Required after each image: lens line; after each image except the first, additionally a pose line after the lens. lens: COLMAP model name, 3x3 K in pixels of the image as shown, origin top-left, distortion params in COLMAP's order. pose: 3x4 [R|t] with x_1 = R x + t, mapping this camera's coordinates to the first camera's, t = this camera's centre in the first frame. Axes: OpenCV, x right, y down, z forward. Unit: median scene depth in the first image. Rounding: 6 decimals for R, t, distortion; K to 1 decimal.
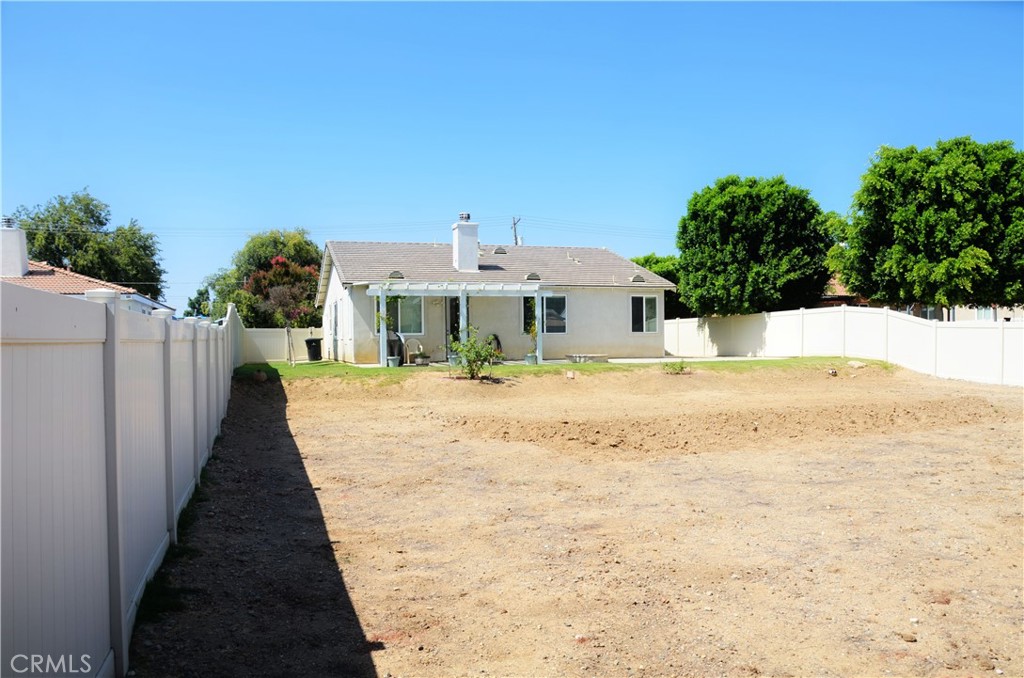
lens RADIAL K [[793.8, 0, 512.9], [0, 793.8, 363.7], [0, 0, 1]] dist [-0.176662, 0.144255]
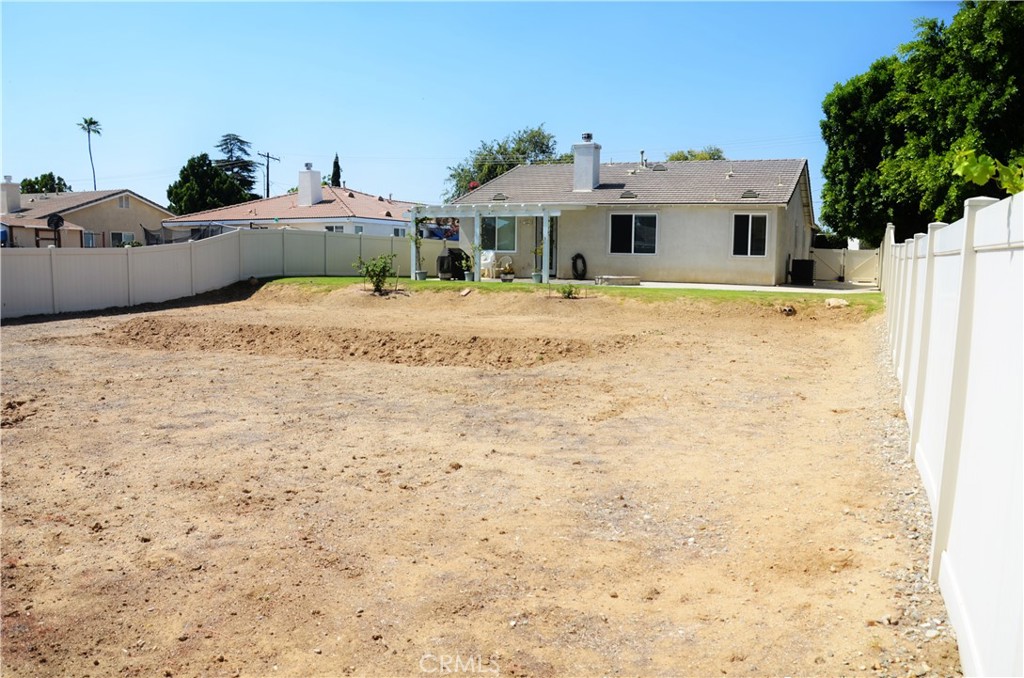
lens RADIAL K [[793.8, 0, 512.9], [0, 793.8, 363.7], [0, 0, 1]] dist [-0.176662, 0.144255]
pose [[0.749474, 0.107445, -0.653257, 0.568350], [-0.041248, 0.992404, 0.115903, -0.010606], [0.660748, -0.059921, 0.748213, 0.176099]]
